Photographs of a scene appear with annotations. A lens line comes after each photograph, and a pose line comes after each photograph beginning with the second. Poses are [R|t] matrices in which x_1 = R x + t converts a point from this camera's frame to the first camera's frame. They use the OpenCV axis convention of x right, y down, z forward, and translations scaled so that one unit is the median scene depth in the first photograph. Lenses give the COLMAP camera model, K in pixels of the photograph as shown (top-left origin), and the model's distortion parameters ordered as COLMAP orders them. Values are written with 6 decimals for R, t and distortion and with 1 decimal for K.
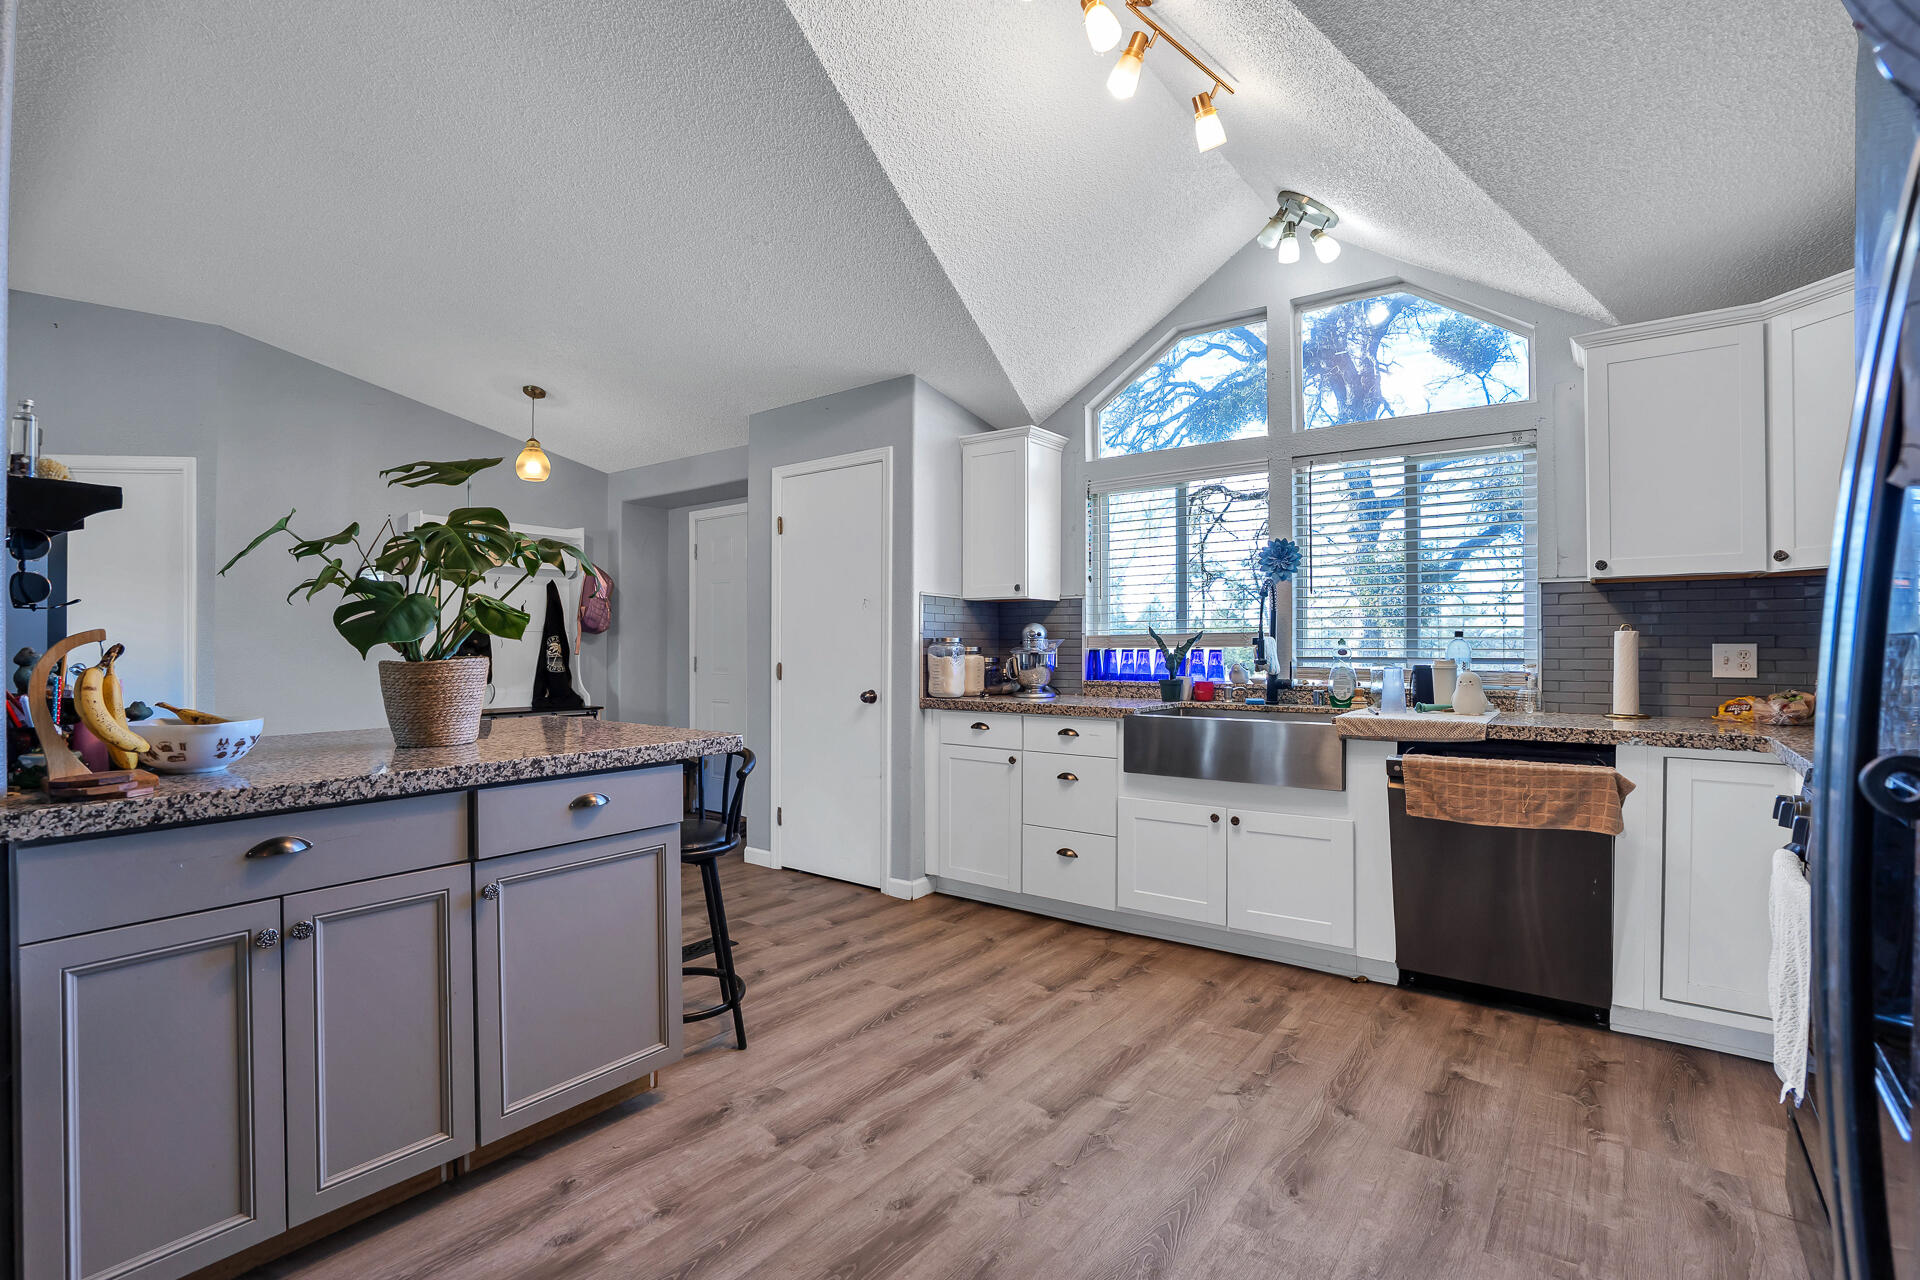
lens RADIAL K [[895.0, 0, 942.5], [0, 895.0, 645.8], [0, 0, 1]] dist [-0.063437, 0.028086]
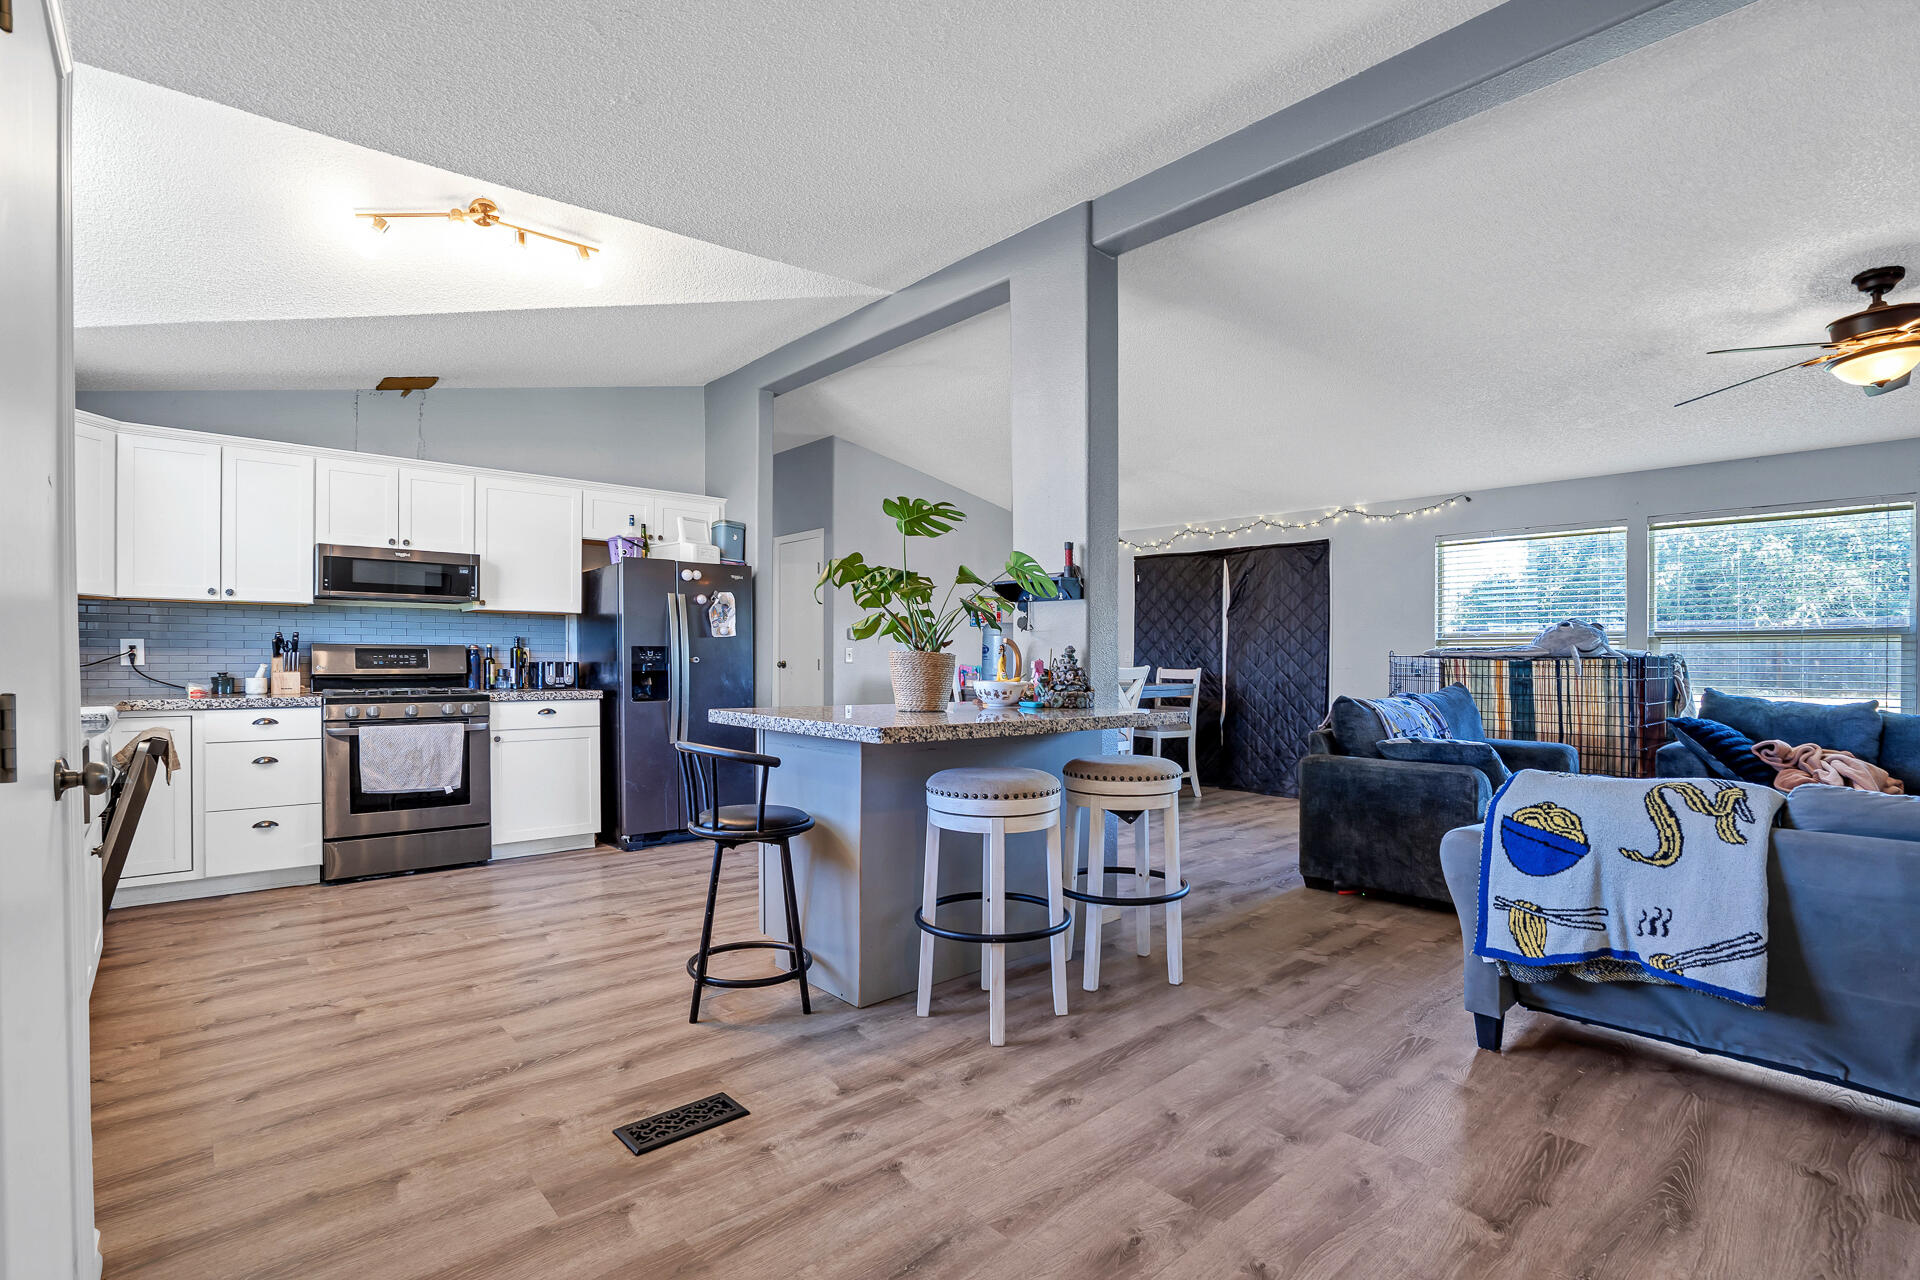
lens RADIAL K [[887.5, 0, 964.7], [0, 887.5, 684.0], [0, 0, 1]] dist [-0.000544, -0.013161]
pose [[-0.986473, -0.007825, 0.163736, -0.701608], [-0.003061, 0.999565, 0.029330, 0.016263], [-0.163894, 0.028432, -0.986068, 1.926886]]
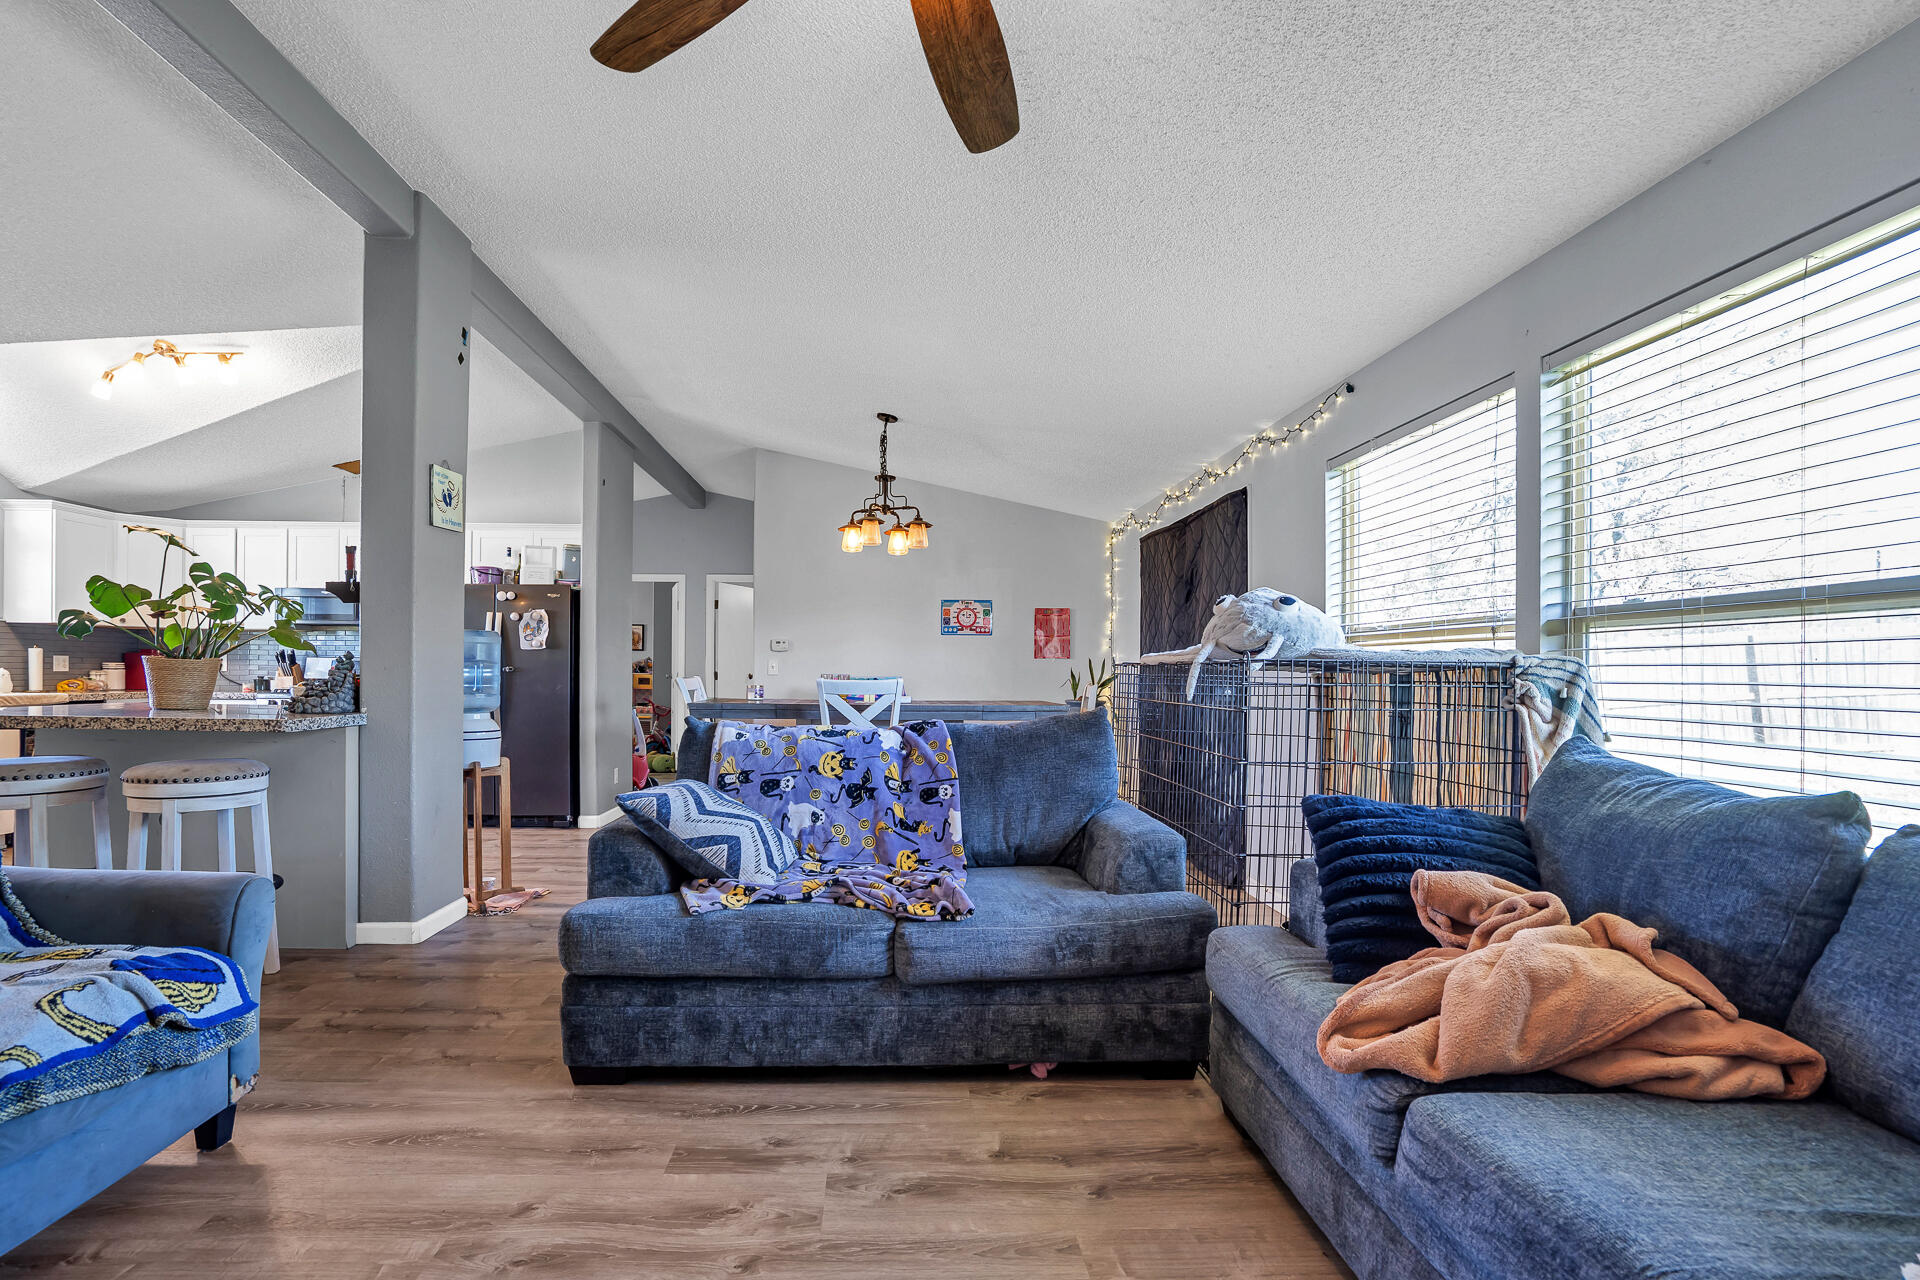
lens RADIAL K [[910.1, 0, 921.7], [0, 910.1, 683.5], [0, 0, 1]] dist [-0.064750, 0.030691]
pose [[-0.651798, -0.014854, 0.758247, -2.133423], [-0.009202, 0.999889, 0.011677, 0.020139], [-0.758337, 0.000634, -0.651863, 0.804442]]
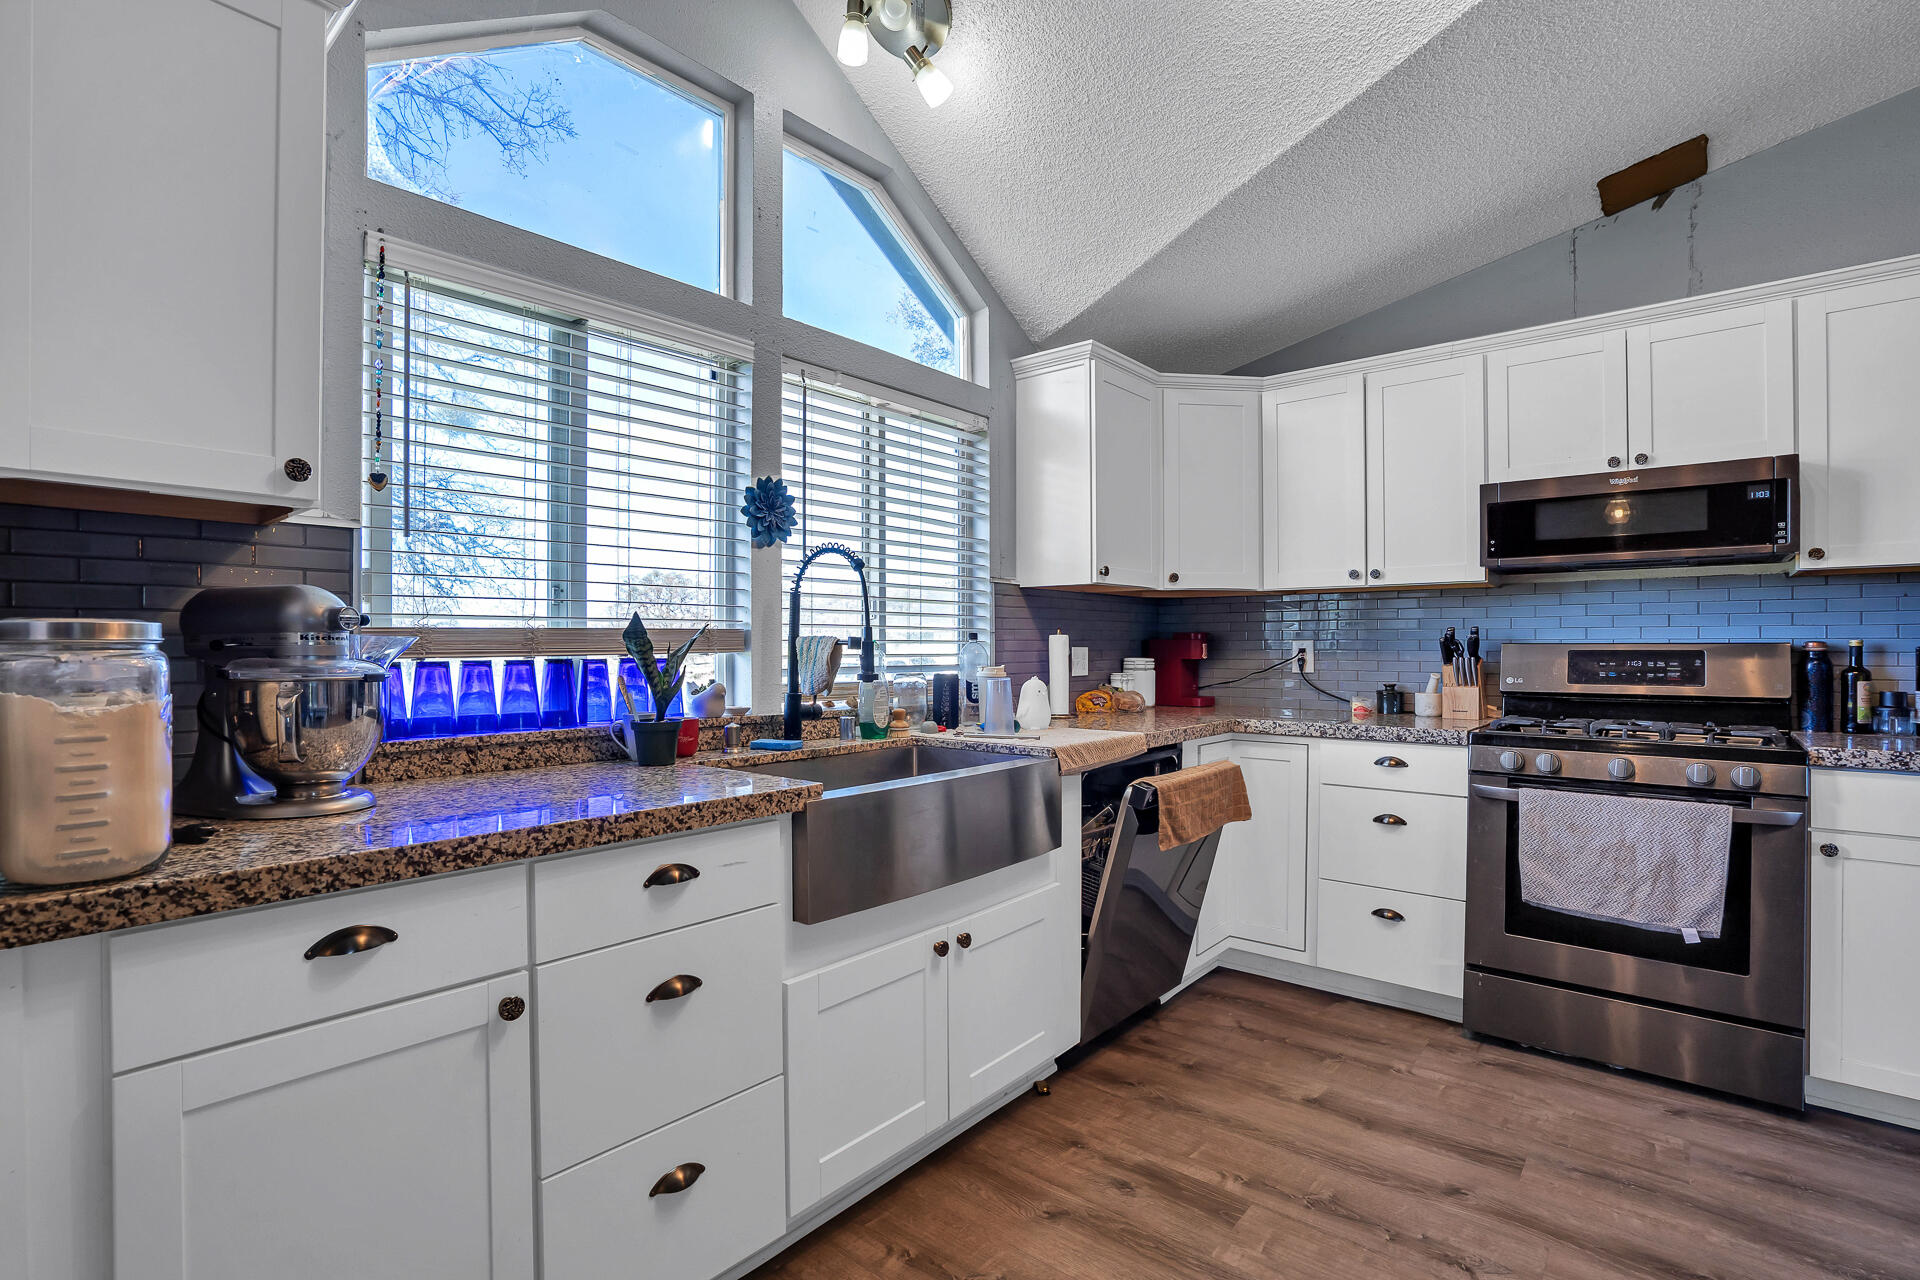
lens RADIAL K [[895.0, 0, 942.5], [0, 895.0, 645.8], [0, 0, 1]] dist [-0.063437, 0.028086]
pose [[0.040102, 0.001717, 0.999194, -0.319021], [0.002059, 0.999996, -0.001801, -0.003391], [-0.999193, 0.002129, 0.040098, 1.137777]]
